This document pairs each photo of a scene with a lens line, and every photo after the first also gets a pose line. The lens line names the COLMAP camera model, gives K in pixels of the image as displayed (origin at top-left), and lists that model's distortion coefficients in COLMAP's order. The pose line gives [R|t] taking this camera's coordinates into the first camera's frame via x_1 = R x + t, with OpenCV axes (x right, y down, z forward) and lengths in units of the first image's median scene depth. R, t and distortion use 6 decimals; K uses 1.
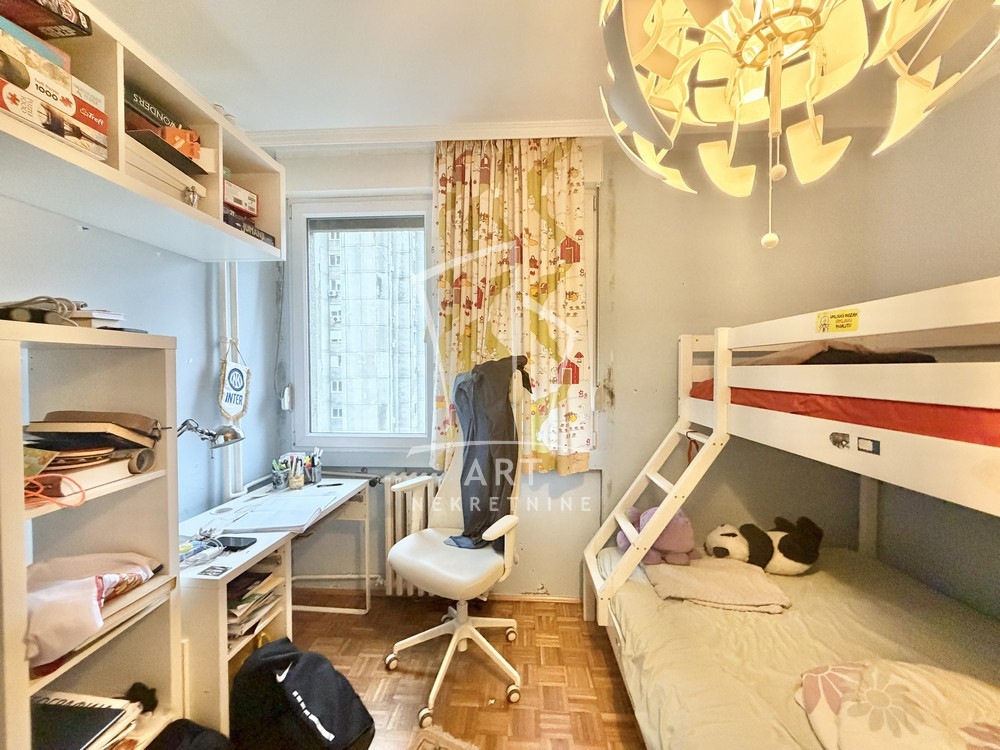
lens RADIAL K [[397.7, 0, 496.9], [0, 397.7, 376.8], [0, 0, 1]] dist [0.001074, -0.000049]
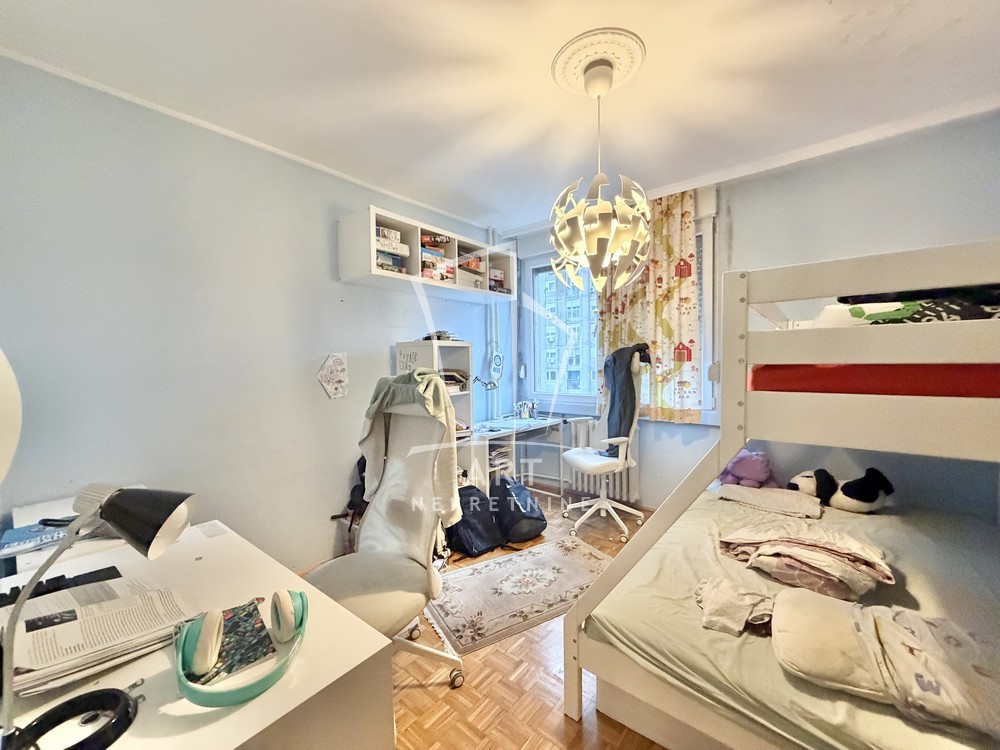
lens RADIAL K [[400.4, 0, 493.2], [0, 400.4, 376.4], [0, 0, 1]] dist [0.002637, -0.000210]
pose [[0.798183, 0.011126, -0.602312, 0.517506], [0.001870, 0.999779, 0.020946, 0.041681], [0.602412, -0.017846, 0.797986, -0.594460]]
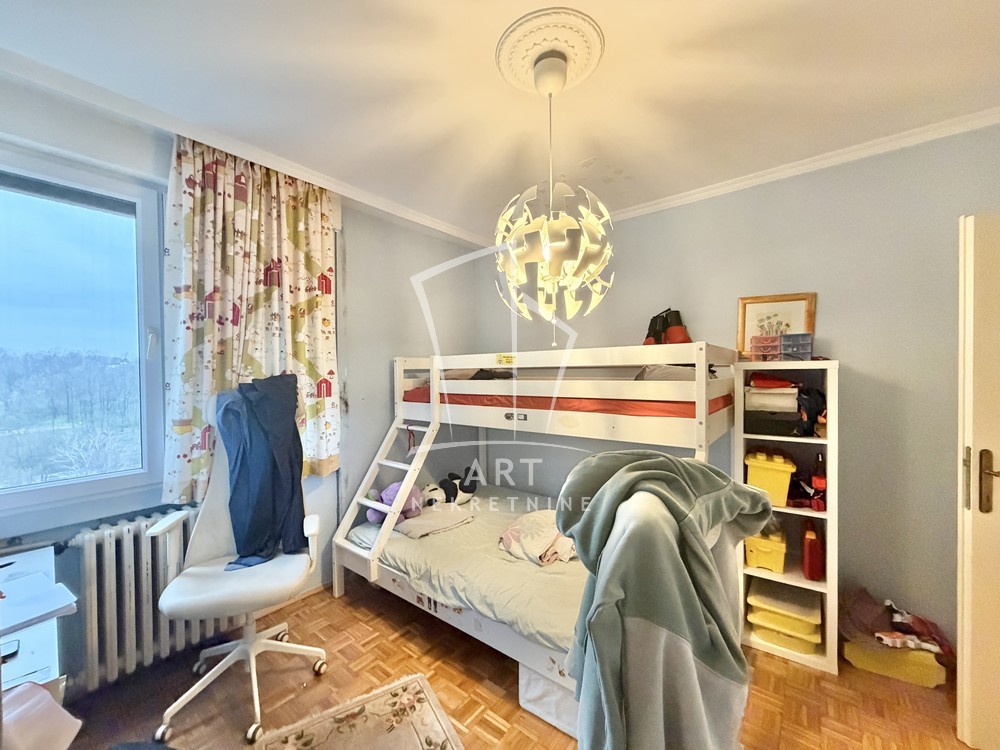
lens RADIAL K [[400.4, 0, 493.2], [0, 400.4, 376.4], [0, 0, 1]] dist [0.002637, -0.000210]
pose [[0.583678, -0.016339, 0.811821, -0.490427], [0.028461, 0.999595, -0.000344, -0.029294], [-0.811486, 0.023306, 0.583907, -0.088954]]
